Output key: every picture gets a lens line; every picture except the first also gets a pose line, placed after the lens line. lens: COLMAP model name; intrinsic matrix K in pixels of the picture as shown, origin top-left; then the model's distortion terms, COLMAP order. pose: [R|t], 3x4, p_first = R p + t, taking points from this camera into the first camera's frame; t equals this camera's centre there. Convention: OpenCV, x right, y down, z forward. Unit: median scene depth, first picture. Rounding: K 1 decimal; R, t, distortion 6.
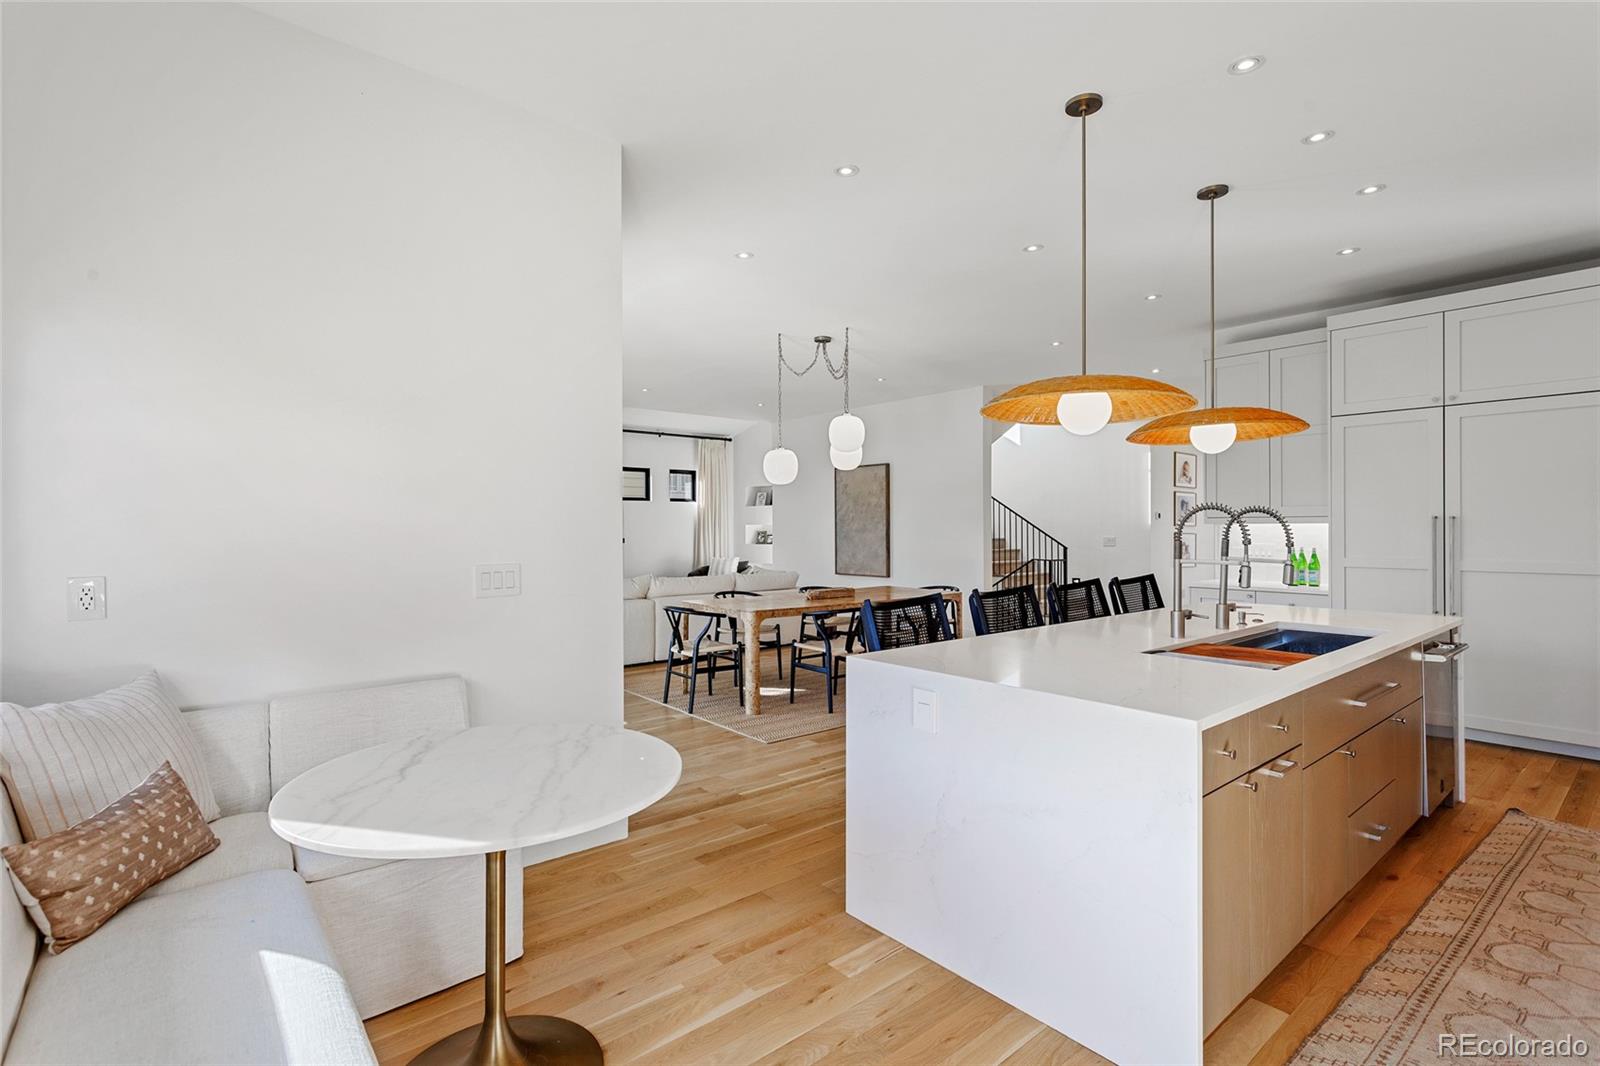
lens RADIAL K [[759.5, 0, 794.9], [0, 759.5, 529.9], [0, 0, 1]] dist [-0.004273, 0.001442]
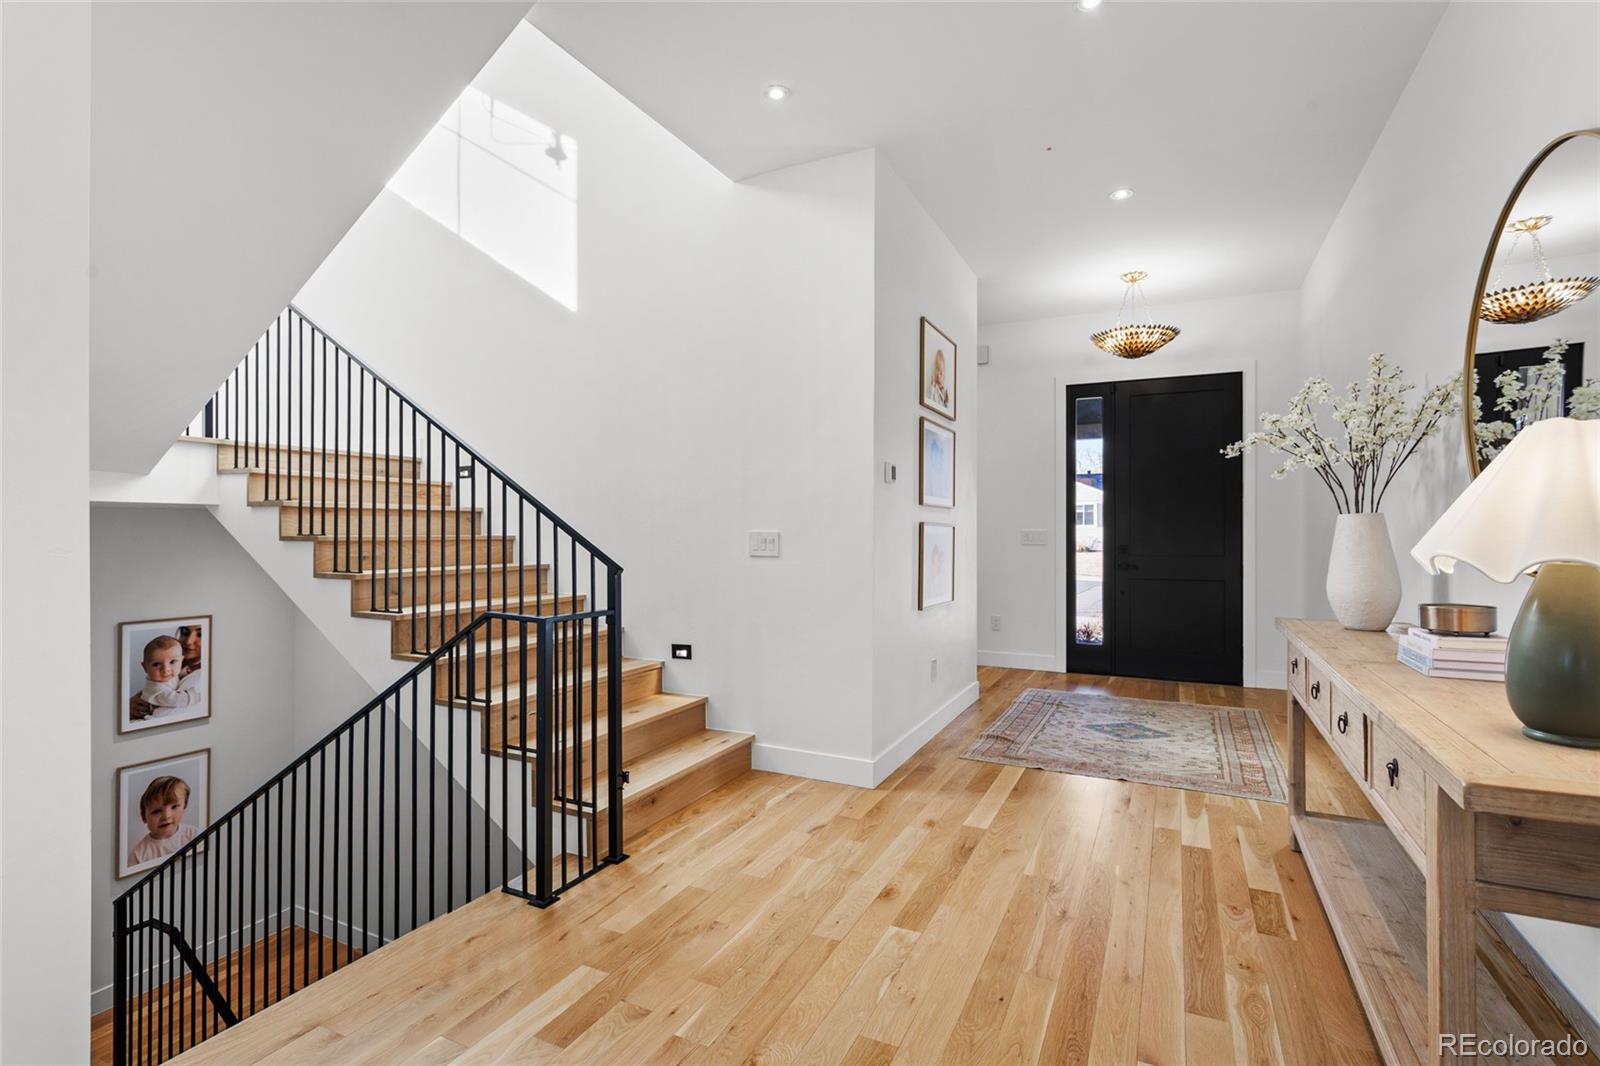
lens RADIAL K [[776.0, 0, 775.3], [0, 776.0, 518.5], [0, 0, 1]] dist [-0.047156, 0.025429]
pose [[0.922457, 0.008593, 0.386005, 1.196371], [-0.002751, 0.999873, -0.015684, 0.036624], [-0.386091, 0.013406, 0.922363, 2.841001]]
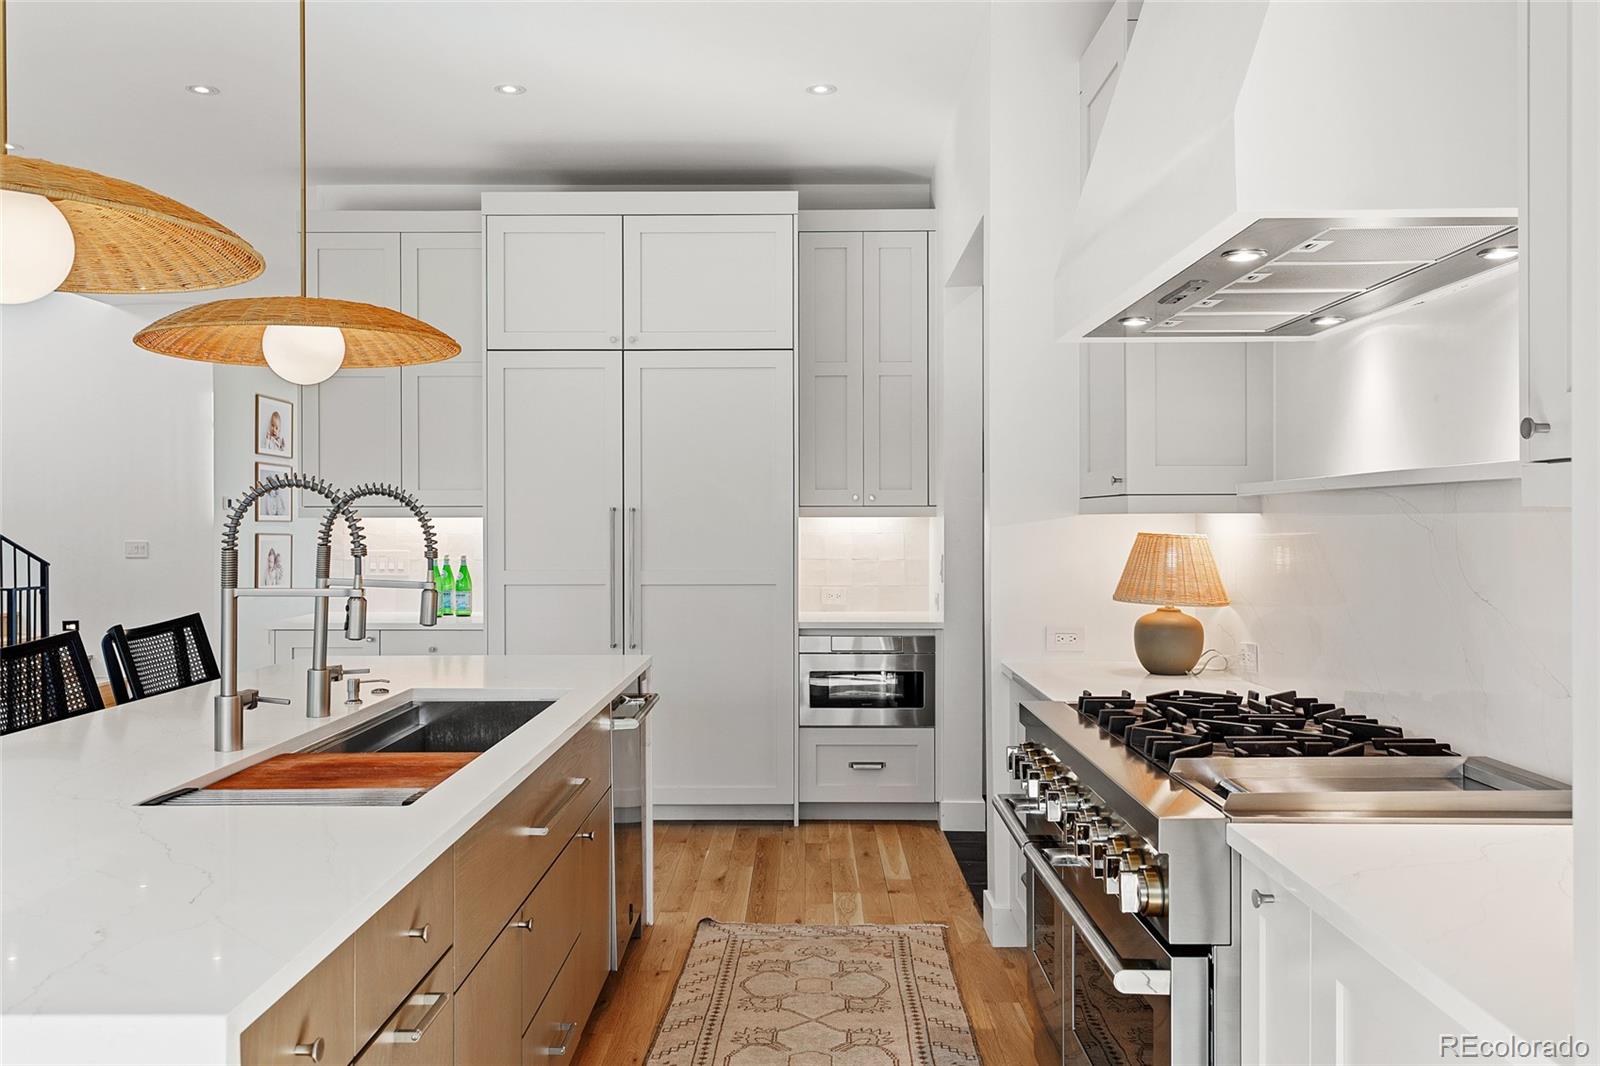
lens RADIAL K [[1315.5, 0, 803.7], [0, 1315.5, 514.6], [0, 0, 1]] dist [0.015575, 0.004588]
pose [[0.656356, 0.005590, 0.754431, 0.080633], [0.002423, 0.999952, -0.009517, 0.000087], [-0.754448, 0.008074, 0.656310, 0.125061]]
